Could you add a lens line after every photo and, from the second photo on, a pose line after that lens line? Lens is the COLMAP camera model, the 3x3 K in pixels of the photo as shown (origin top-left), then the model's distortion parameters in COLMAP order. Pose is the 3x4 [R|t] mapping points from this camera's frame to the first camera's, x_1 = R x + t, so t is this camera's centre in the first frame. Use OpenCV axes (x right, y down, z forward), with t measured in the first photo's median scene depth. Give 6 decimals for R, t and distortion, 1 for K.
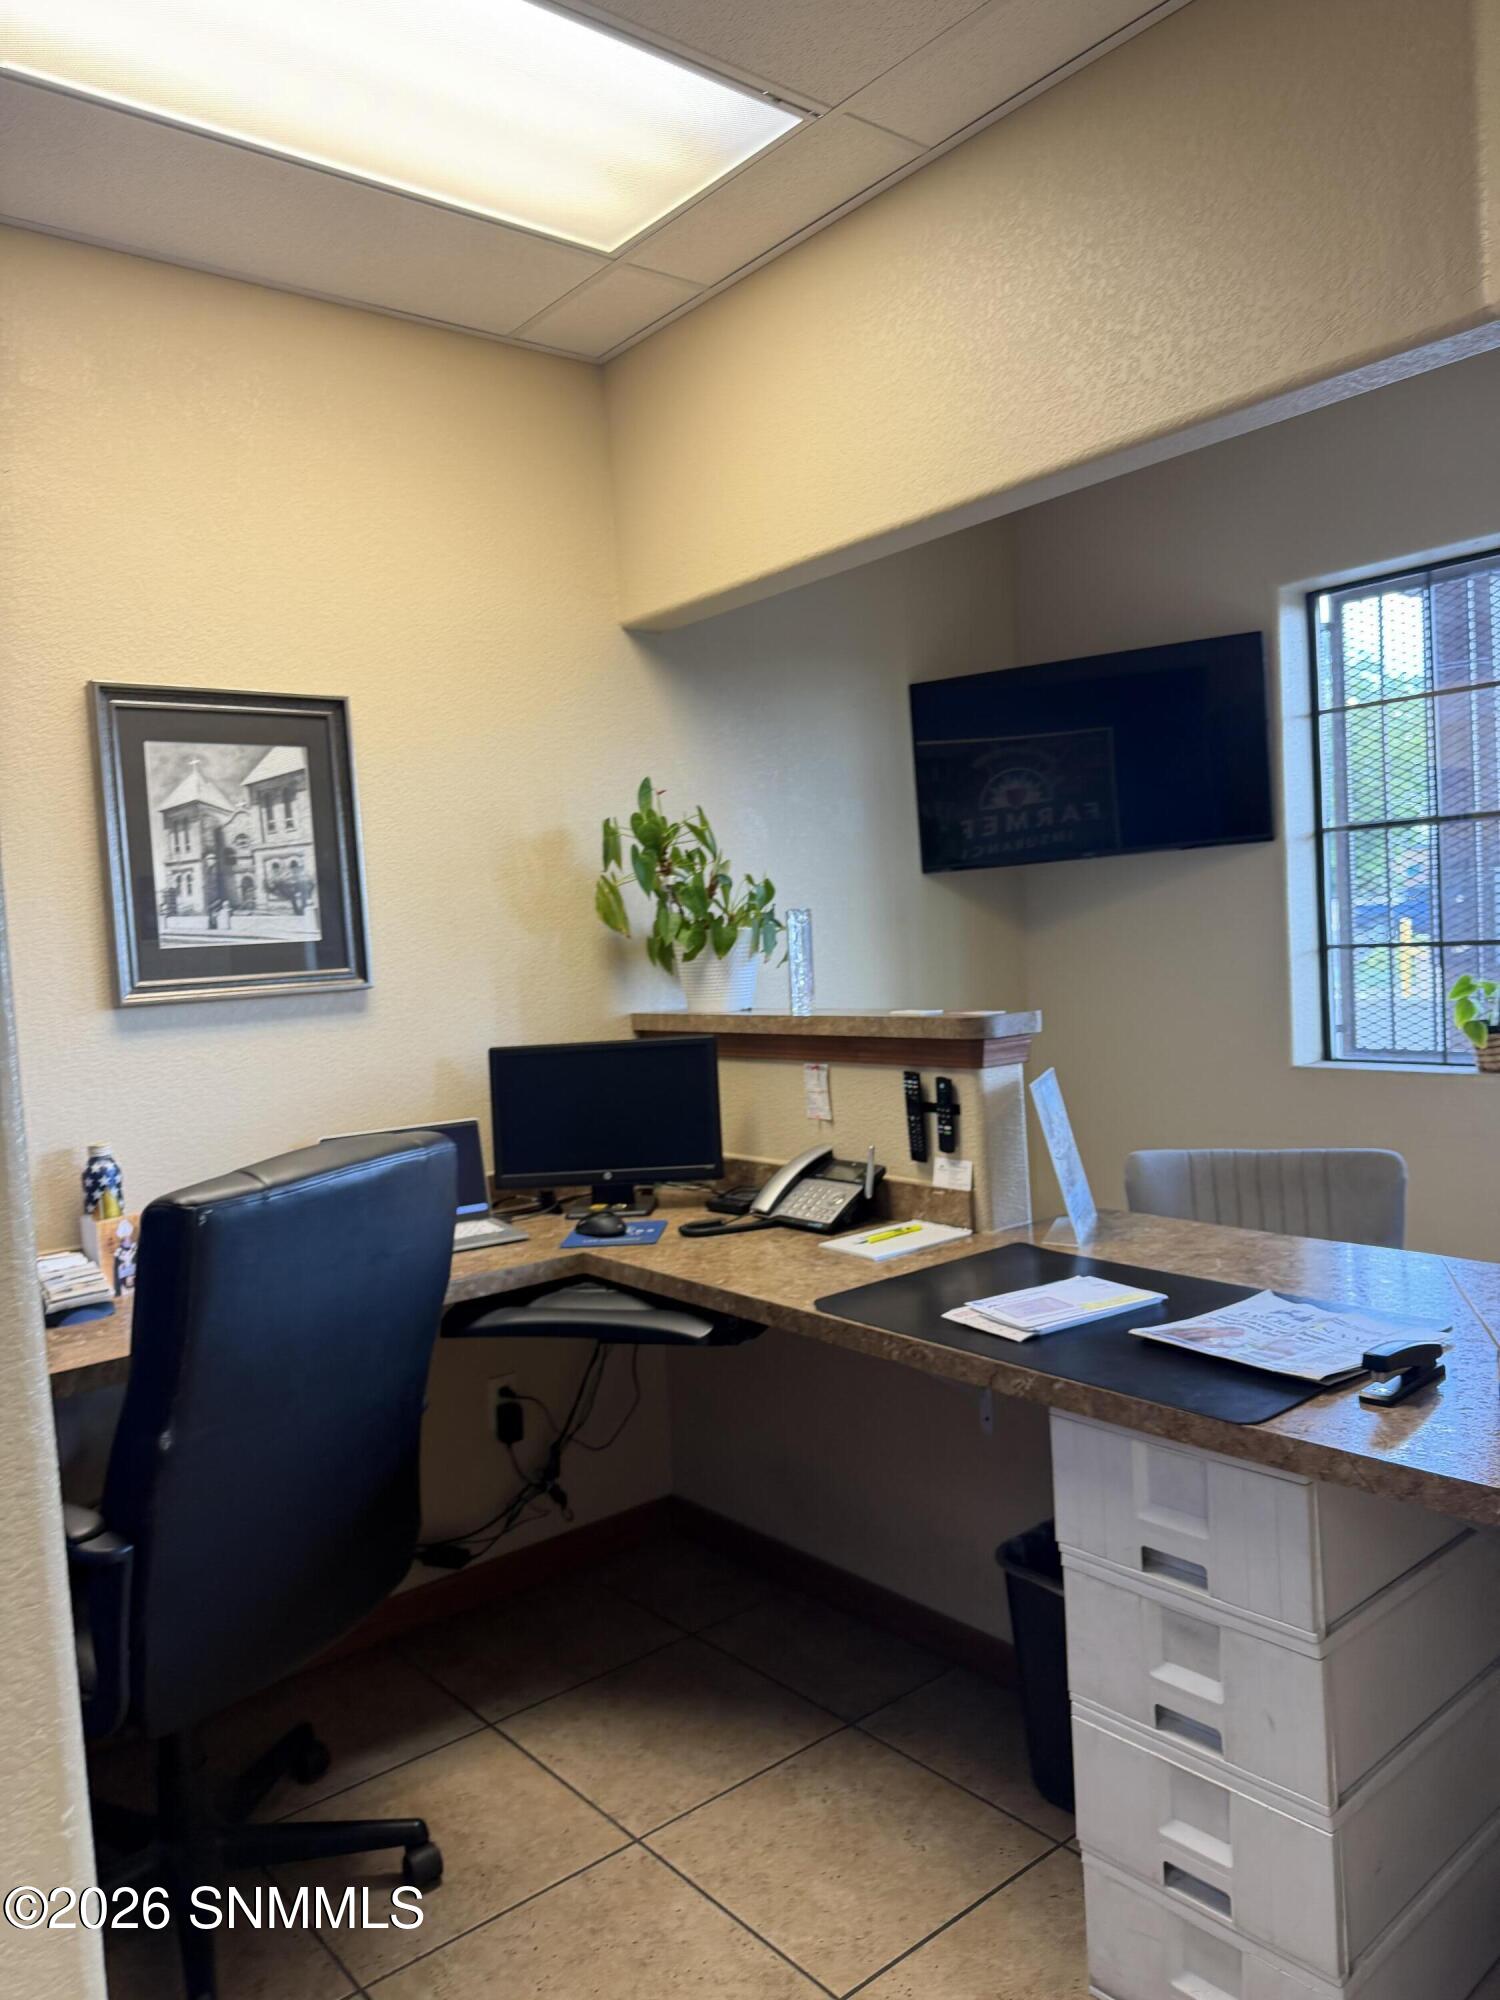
lens RADIAL K [[1431.4, 0, 750.0], [0, 1431.4, 1000.0], [0, 0, 1]] dist [0.007389, -0.006493]
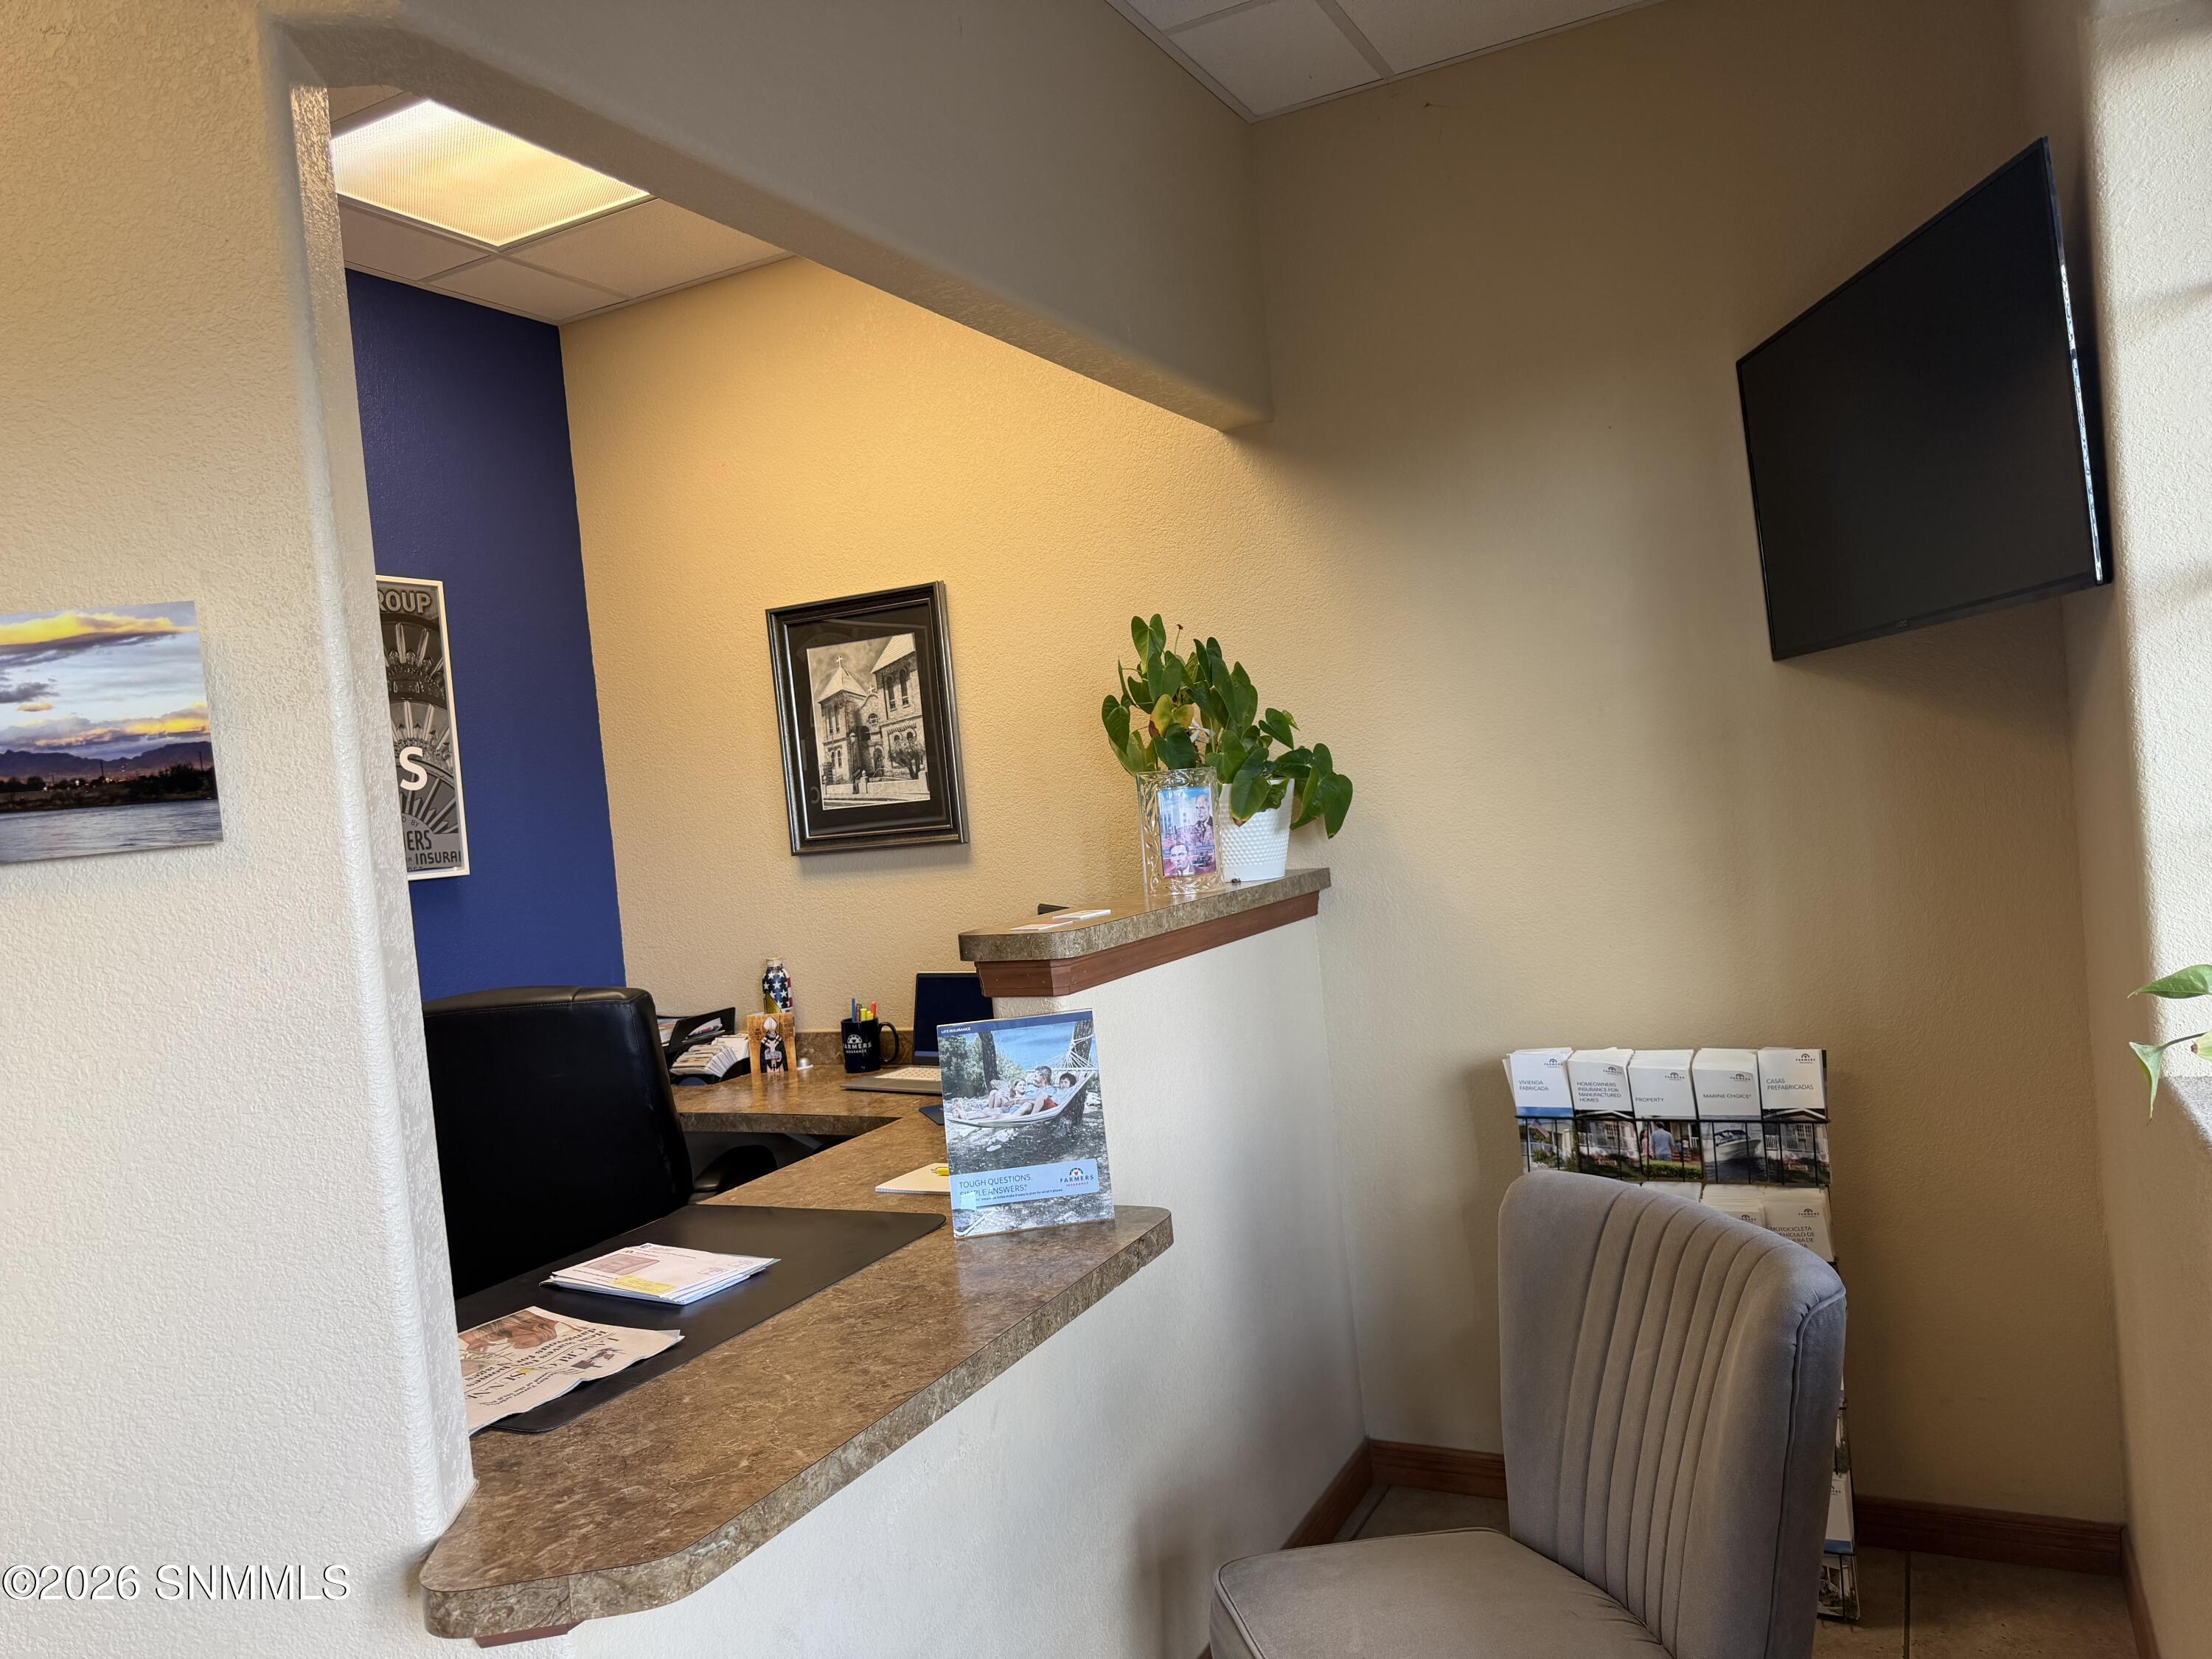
lens RADIAL K [[1583.1, 0, 1106.0], [0, 1583.1, 829.5], [0, 0, 1]] dist [0.007389, -0.006493]
pose [[0.397766, 0.051714, -0.916028, 0.953272], [0.031221, 0.997069, 0.069846, -0.106390], [0.916955, -0.056381, 0.394986, 0.652536]]
